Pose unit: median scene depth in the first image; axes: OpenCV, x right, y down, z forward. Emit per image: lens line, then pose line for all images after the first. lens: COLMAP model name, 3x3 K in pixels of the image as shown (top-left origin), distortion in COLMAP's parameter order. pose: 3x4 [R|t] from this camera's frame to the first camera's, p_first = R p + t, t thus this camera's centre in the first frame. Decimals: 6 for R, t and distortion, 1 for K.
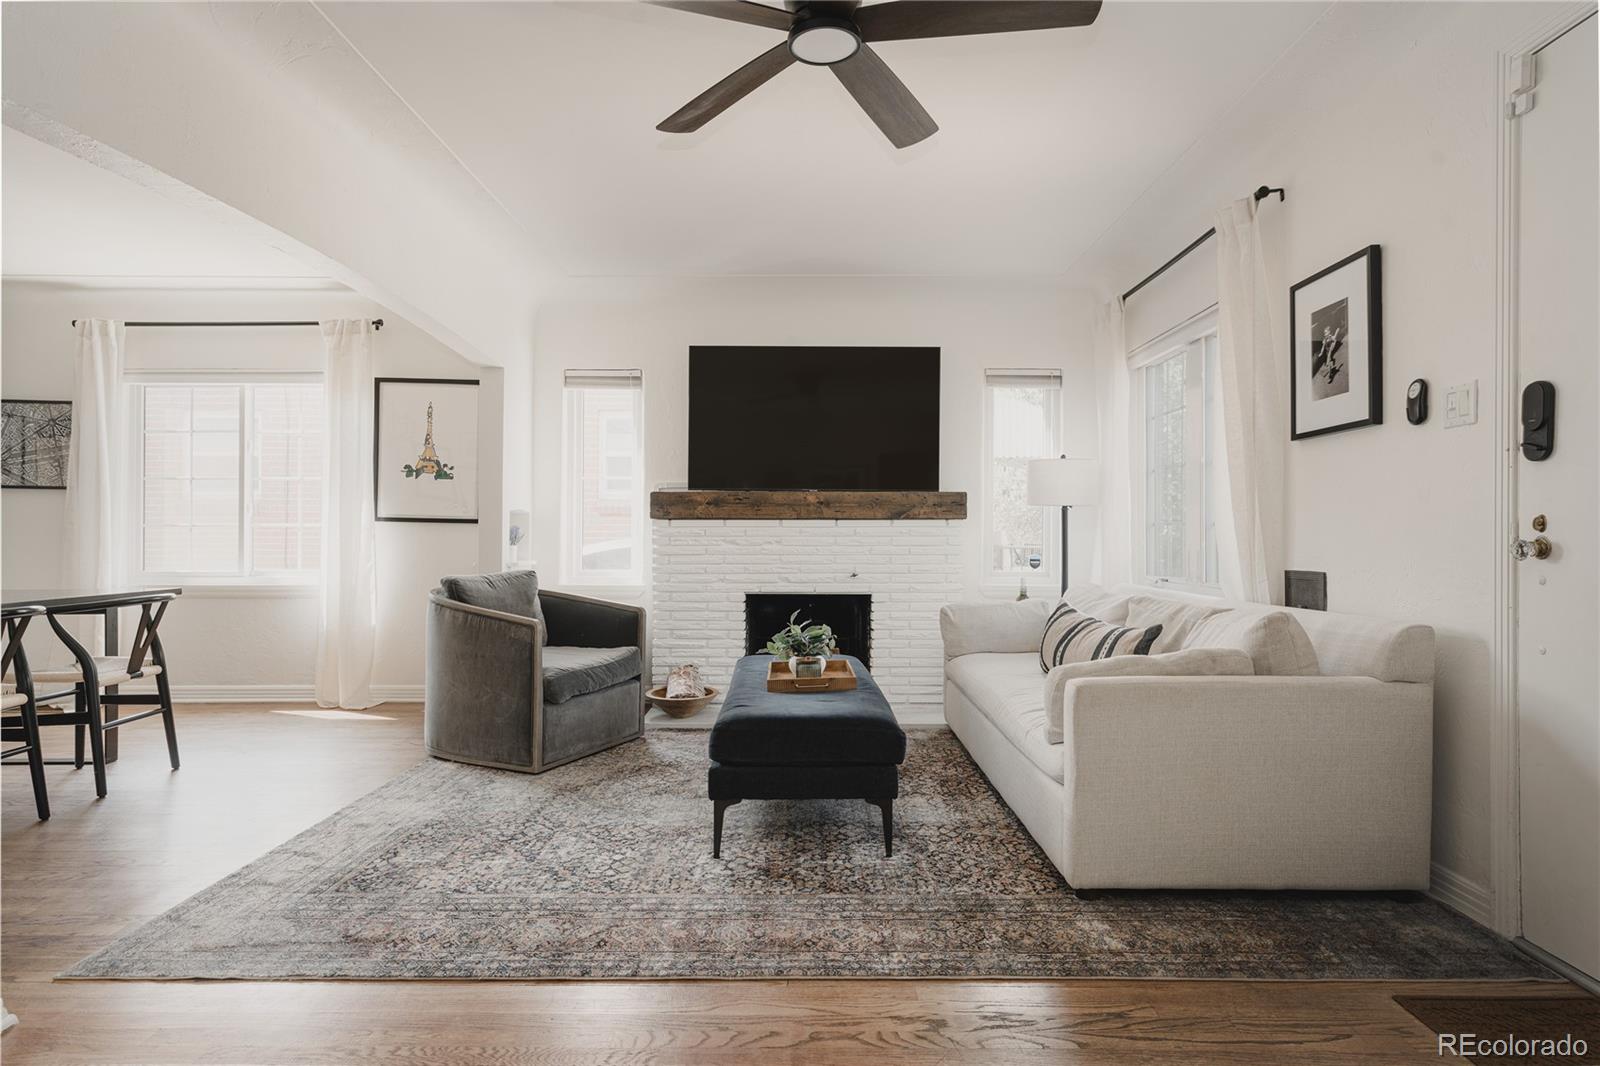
lens RADIAL K [[871.8, 0, 800.0], [0, 871.8, 533.0], [0, 0, 1]] dist [-0.003320, -0.000289]
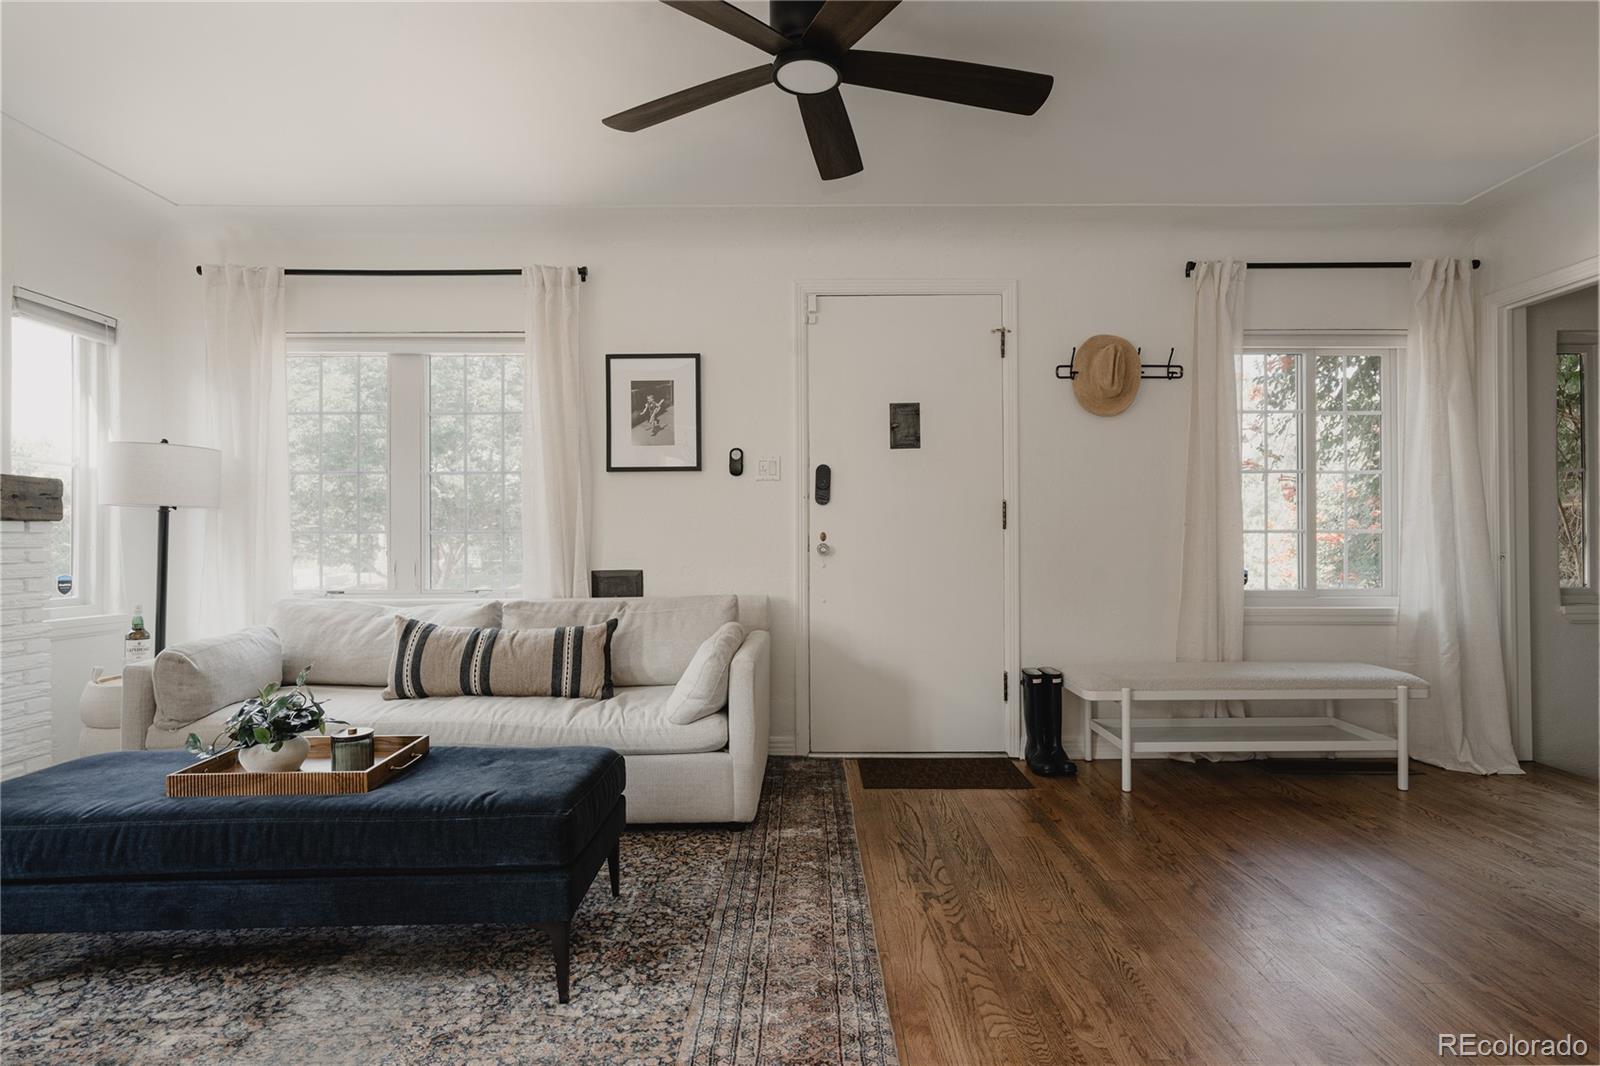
lens RADIAL K [[834.3, 0, 800.0], [0, 834.3, 533.0], [0, 0, 1]] dist [0.001751, 0.000659]
pose [[-0.029230, 0.010570, 0.999517, -0.842042], [0.001753, 0.999943, -0.010523, 0.000779], [-0.999571, 0.001444, -0.029246, 0.894895]]
